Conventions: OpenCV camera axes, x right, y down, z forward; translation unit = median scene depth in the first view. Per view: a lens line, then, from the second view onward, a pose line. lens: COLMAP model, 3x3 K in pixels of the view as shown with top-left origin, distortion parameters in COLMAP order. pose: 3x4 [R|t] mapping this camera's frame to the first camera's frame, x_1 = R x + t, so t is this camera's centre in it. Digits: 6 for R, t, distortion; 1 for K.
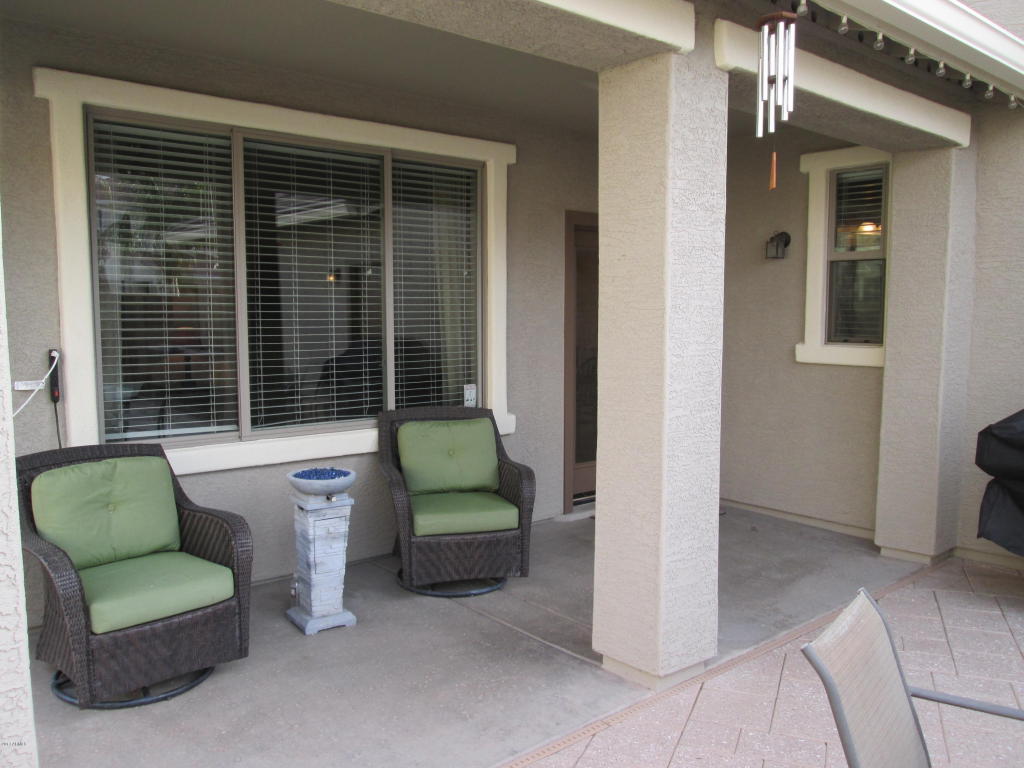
lens RADIAL K [[843.0, 0, 509.4], [0, 843.0, 392.7], [0, 0, 1]] dist [-0.044994, 0.012091]
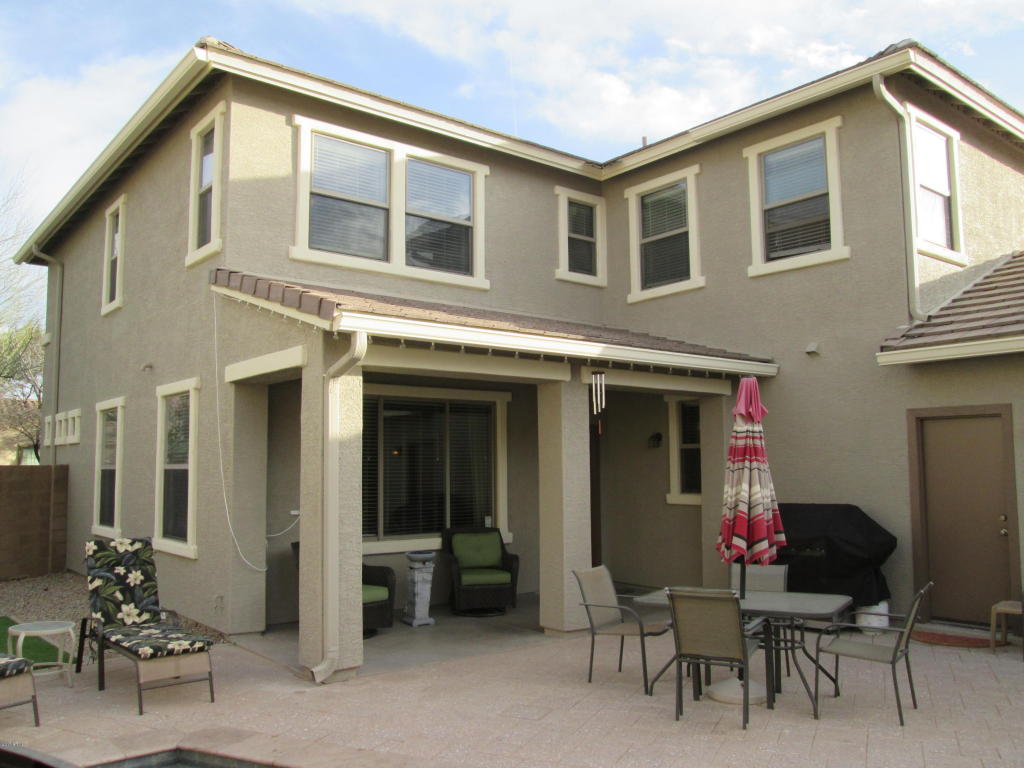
lens RADIAL K [[849.2, 0, 512.4], [0, 849.2, 389.2], [0, 0, 1]] dist [-0.048049, 0.018416]
pose [[0.999620, -0.010776, -0.025356, 0.076620], [0.005808, 0.982072, -0.188416, 0.089688], [0.026932, 0.188197, 0.981762, -1.199334]]
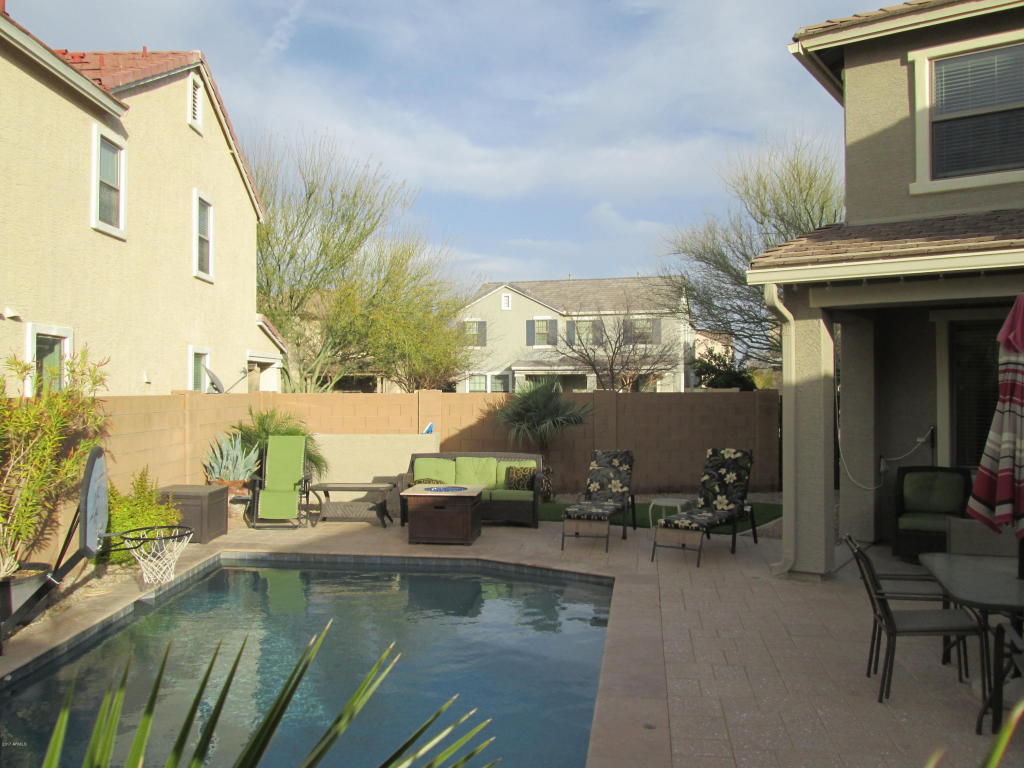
lens RADIAL K [[842.0, 0, 511.6], [0, 842.0, 391.2], [0, 0, 1]] dist [-0.052675, 0.015825]
pose [[0.228638, -0.000962, -0.973511, 1.329113], [-0.092838, 0.995420, -0.022788, 0.014290], [0.969075, 0.095589, 0.227502, -0.638214]]
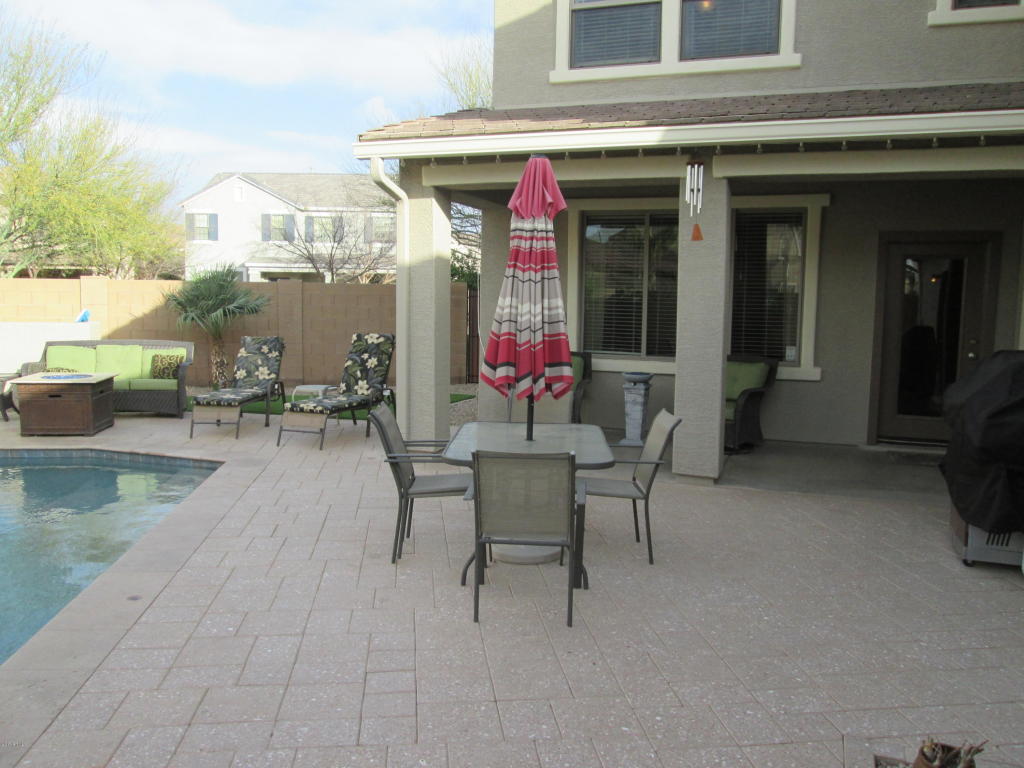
lens RADIAL K [[843.0, 0, 509.4], [0, 843.0, 392.7], [0, 0, 1]] dist [-0.044994, 0.012091]
pose [[0.479638, 0.105887, -0.871054, 1.414094], [-0.101076, 0.992751, 0.065024, 0.035868], [0.871626, 0.056855, 0.486864, -0.308986]]
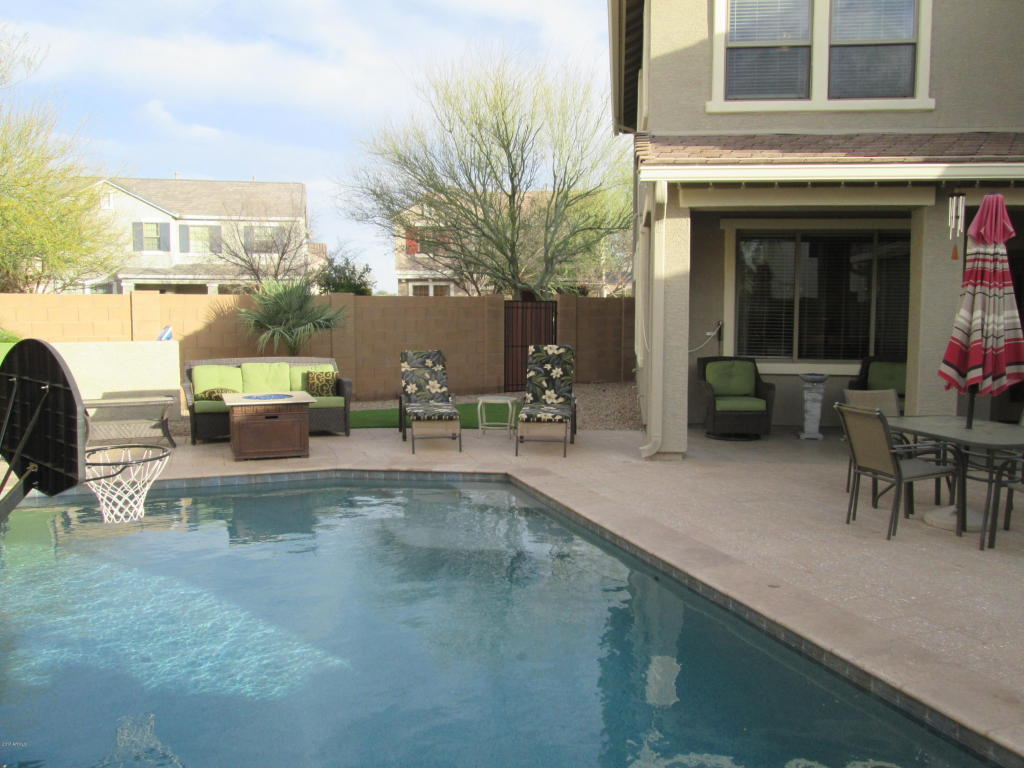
lens RADIAL K [[846.5, 0, 510.3], [0, 846.5, 389.9], [0, 0, 1]] dist [-0.049143, 0.018726]
pose [[0.668229, 0.073076, -0.740358, 0.932885], [-0.074713, 0.996725, 0.030947, 0.122795], [0.740195, 0.034635, 0.671500, -1.197730]]
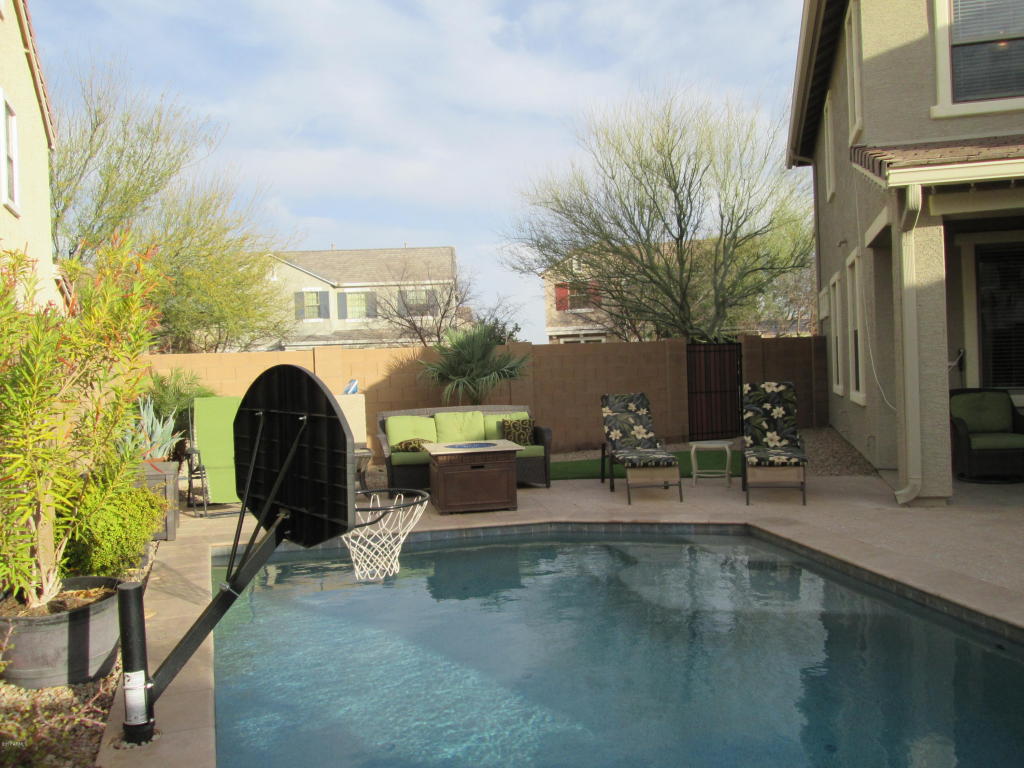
lens RADIAL K [[846.5, 0, 510.3], [0, 846.5, 389.9], [0, 0, 1]] dist [-0.049143, 0.018726]
pose [[0.539293, -0.000725, -0.842118, 0.690131], [-0.044725, 0.998564, -0.029501, 0.173360], [0.840930, 0.053573, 0.538486, -1.223315]]
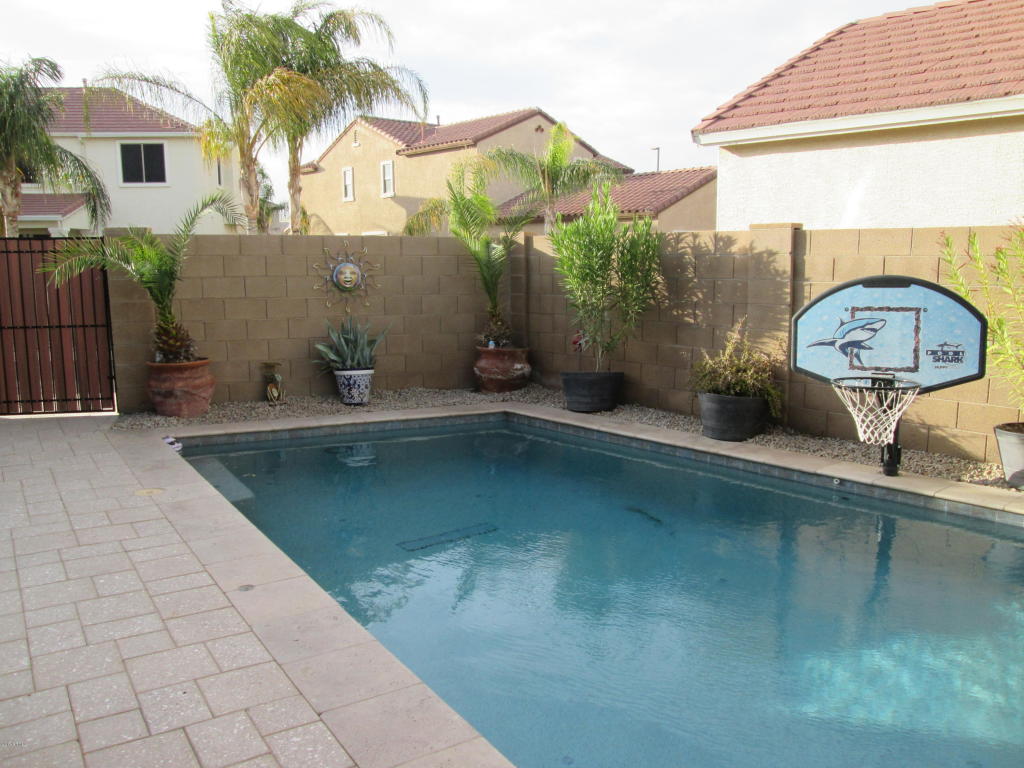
lens RADIAL K [[848.4, 0, 507.2], [0, 848.4, 387.1], [0, 0, 1]] dist [-0.040492, 0.009883]
pose [[-0.810782, -0.082605, 0.579491, -0.368284], [0.063555, 0.971717, 0.227437, -0.014405], [-0.581888, 0.221231, -0.782600, 0.299647]]
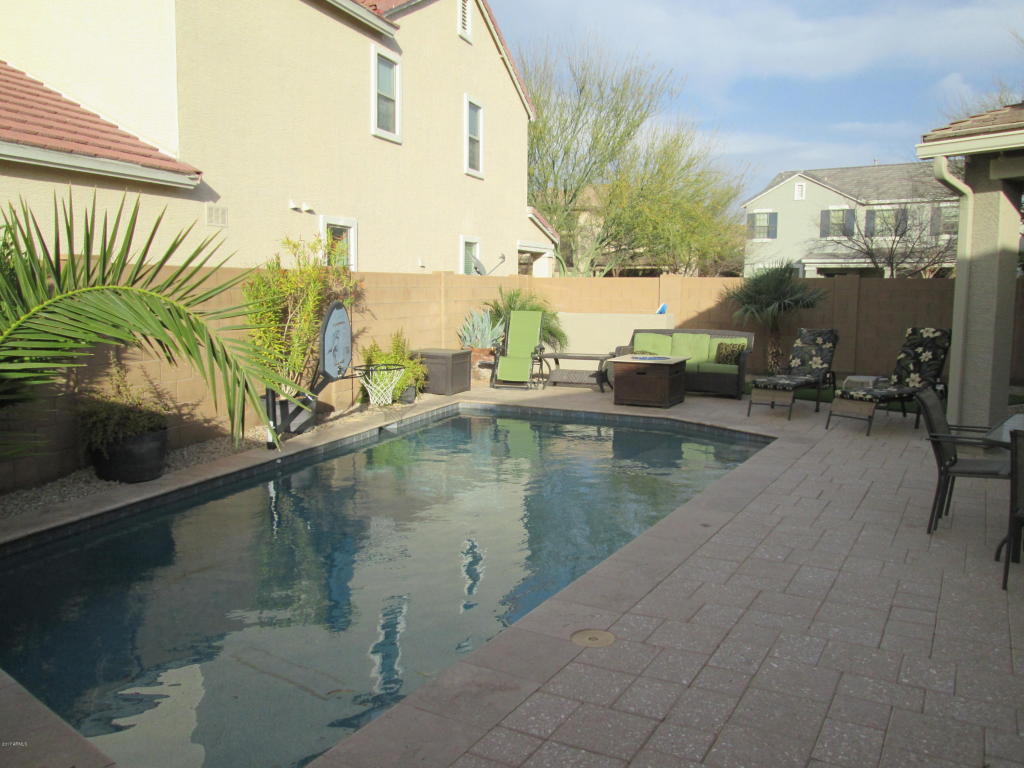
lens RADIAL K [[842.0, 0, 511.6], [0, 842.0, 391.2], [0, 0, 1]] dist [-0.052675, 0.015825]
pose [[-0.131279, 0.119558, -0.984110, 1.634580], [-0.100758, 0.985951, 0.133223, 0.045527], [0.986212, 0.116647, -0.117388, -0.366669]]
